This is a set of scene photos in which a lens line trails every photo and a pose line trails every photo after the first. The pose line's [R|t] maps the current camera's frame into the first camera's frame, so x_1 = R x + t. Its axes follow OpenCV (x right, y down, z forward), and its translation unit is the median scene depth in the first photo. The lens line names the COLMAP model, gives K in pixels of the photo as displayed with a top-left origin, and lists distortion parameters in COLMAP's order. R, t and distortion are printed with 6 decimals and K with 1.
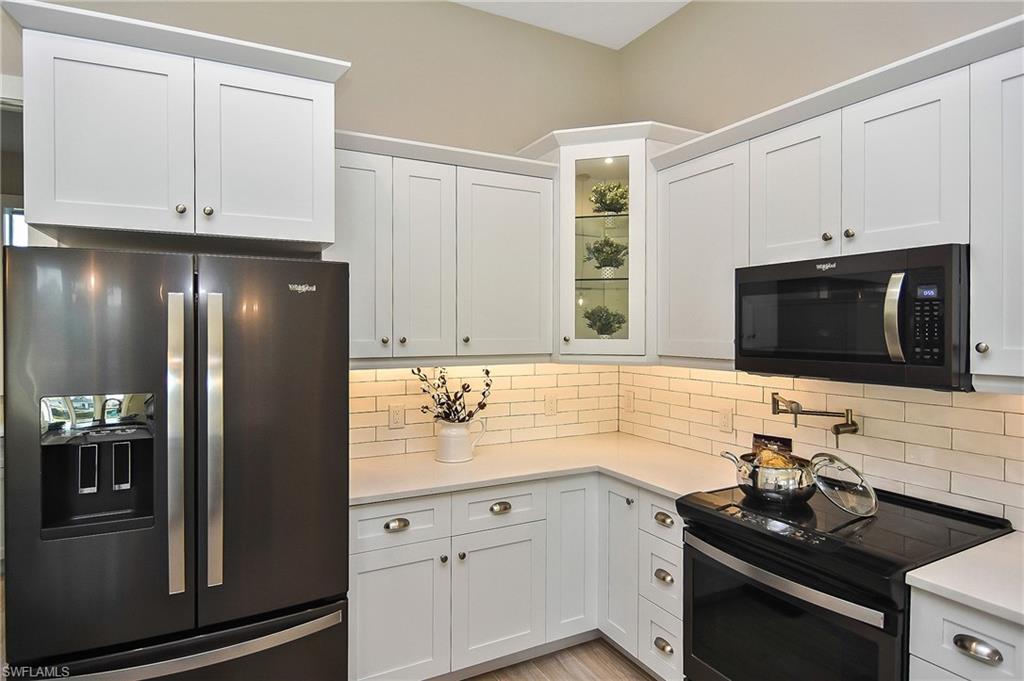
lens RADIAL K [[579.1, 0, 512.0], [0, 579.1, 340.5], [0, 0, 1]] dist [-0.004932, -0.002736]
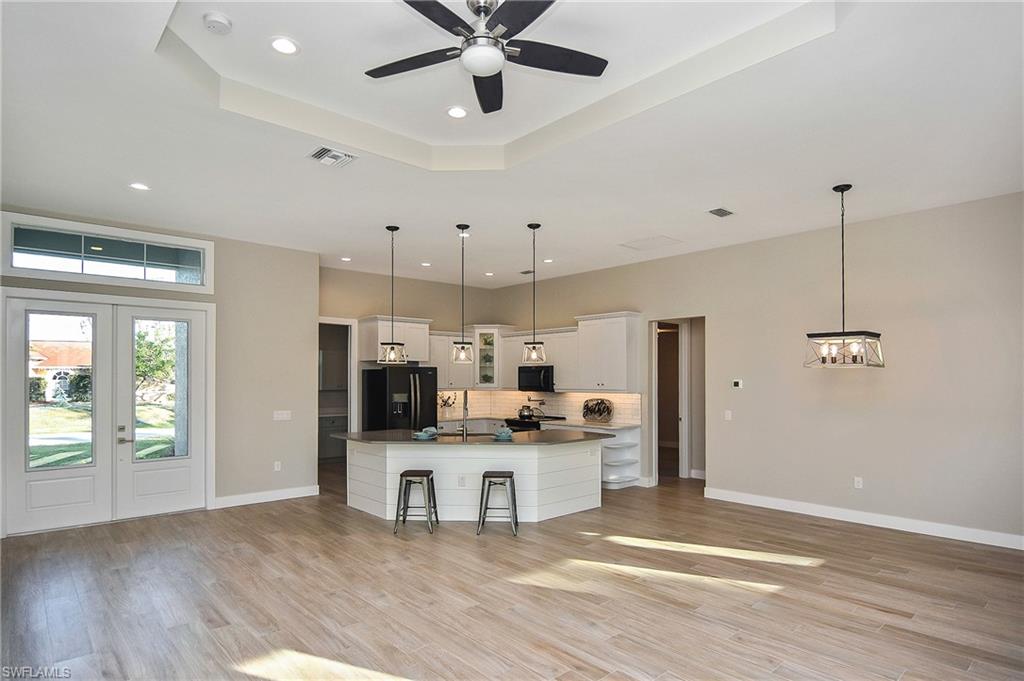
lens RADIAL K [[570.4, 0, 512.3], [0, 570.4, 360.9], [0, 0, 1]] dist [-0.008406, -0.001944]
pose [[0.972886, 0.002464, 0.231273, -0.632461], [0.008540, 0.998879, -0.046566, 0.028685], [-0.231128, 0.047278, 0.971774, -3.090001]]
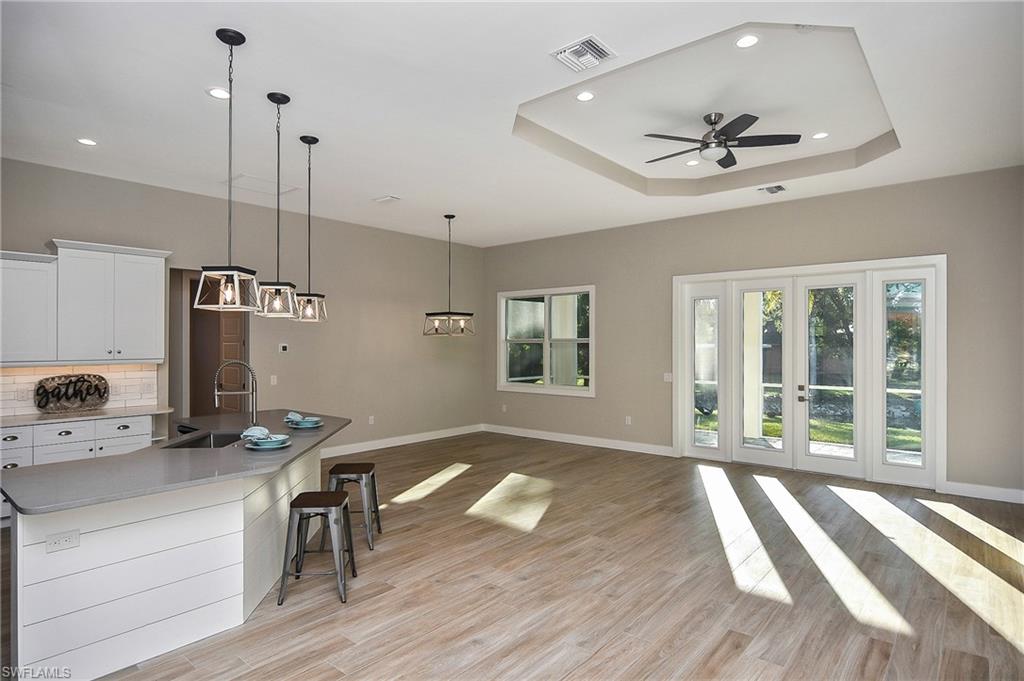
lens RADIAL K [[562.6, 0, 512.0], [0, 562.6, 340.5], [0, 0, 1]] dist [-0.004418, -0.000944]
pose [[-0.373791, 0.002932, 0.927508, -2.083628], [0.017048, 0.999848, 0.003709, -0.014553], [-0.927356, 0.017199, -0.373784, -0.341784]]
